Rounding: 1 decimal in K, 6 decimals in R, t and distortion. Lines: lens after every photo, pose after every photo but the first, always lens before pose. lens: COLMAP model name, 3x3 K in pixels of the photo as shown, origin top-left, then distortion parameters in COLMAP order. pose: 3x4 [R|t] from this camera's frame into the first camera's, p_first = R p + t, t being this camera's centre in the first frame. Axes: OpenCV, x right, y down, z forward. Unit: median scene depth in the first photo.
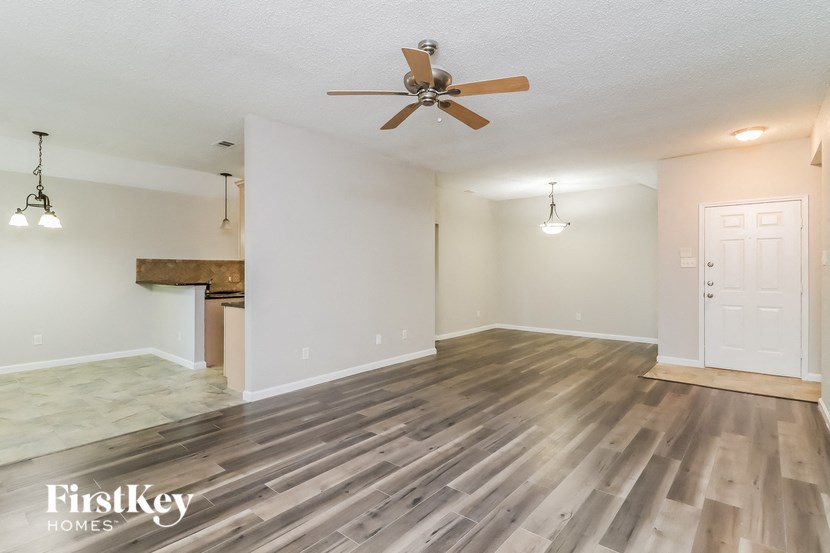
lens RADIAL K [[409.4, 0, 418.3], [0, 409.4, 267.5], [0, 0, 1]] dist [0.004343, 0.000258]
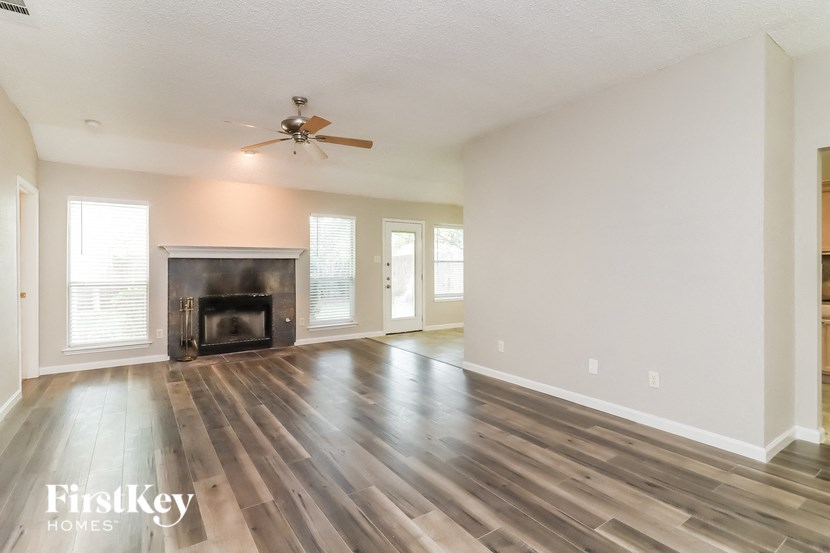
lens RADIAL K [[409.4, 0, 418.3], [0, 409.4, 267.5], [0, 0, 1]] dist [0.004343, 0.000258]
pose [[-0.263623, 0.005418, -0.964611, 1.102960], [0.003467, 0.999983, 0.004669, 0.011316], [0.964620, -0.002114, -0.263637, 1.556110]]
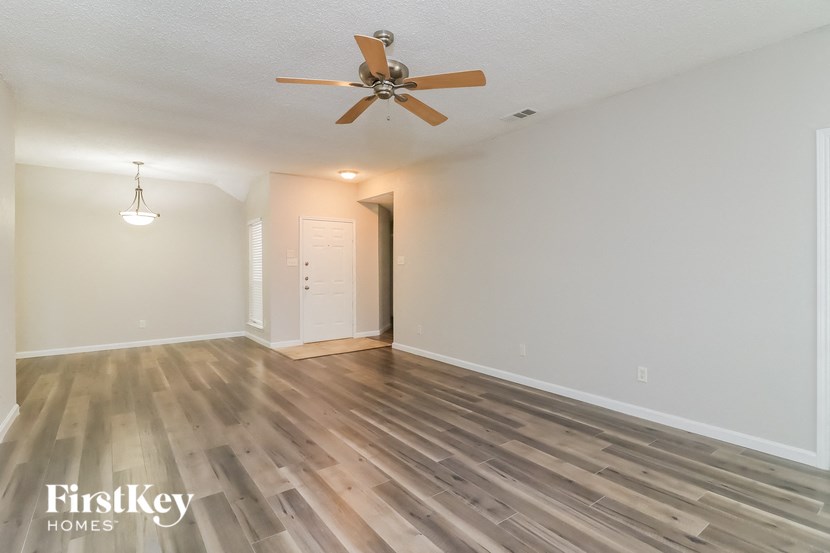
lens RADIAL K [[409.4, 0, 418.3], [0, 409.4, 267.5], [0, 0, 1]] dist [0.004343, 0.000258]
pose [[0.221004, -0.002155, 0.975271, -0.812886], [-0.000440, 0.999997, 0.002309, 0.001424], [-0.975273, -0.000940, 0.221002, 0.637463]]
